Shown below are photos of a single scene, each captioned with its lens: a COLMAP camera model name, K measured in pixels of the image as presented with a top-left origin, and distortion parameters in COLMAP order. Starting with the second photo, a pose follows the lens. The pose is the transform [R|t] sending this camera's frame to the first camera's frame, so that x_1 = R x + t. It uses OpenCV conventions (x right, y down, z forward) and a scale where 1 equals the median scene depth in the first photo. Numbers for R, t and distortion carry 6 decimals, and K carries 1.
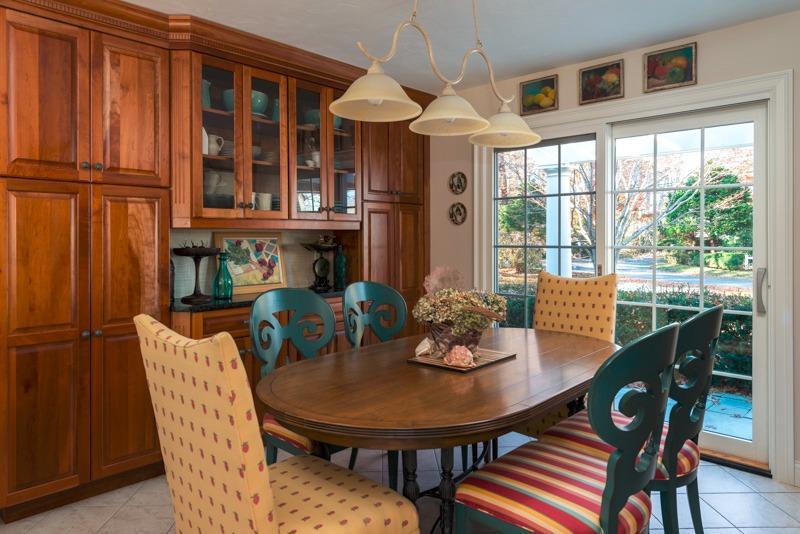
lens RADIAL K [[539.3, 0, 397.4], [0, 539.3, 269.1], [0, 0, 1]] dist [-0.009769, -0.004770]
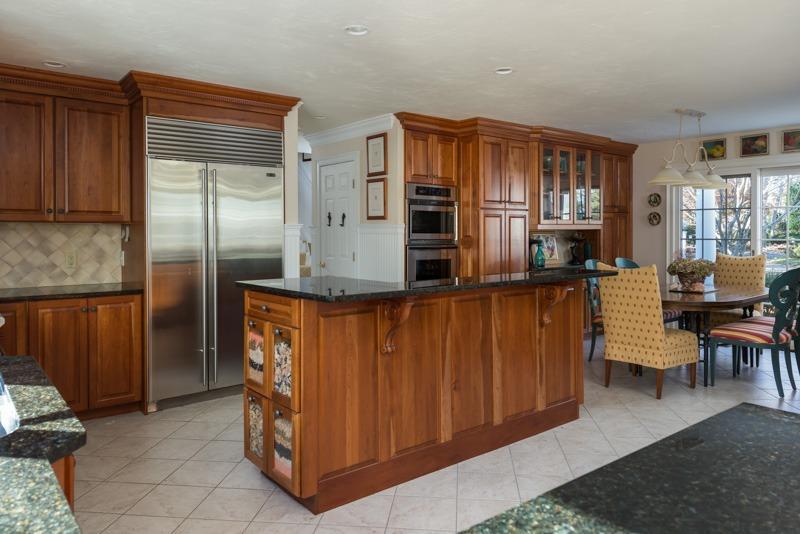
lens RADIAL K [[539.3, 0, 402.6], [0, 539.3, 259.6], [0, 0, 1]] dist [-0.009769, -0.004770]
pose [[0.987268, 0.003286, -0.159032, -0.451831], [-0.004616, 0.999957, -0.007995, 0.044310], [0.158999, 0.008627, 0.987241, -0.862563]]
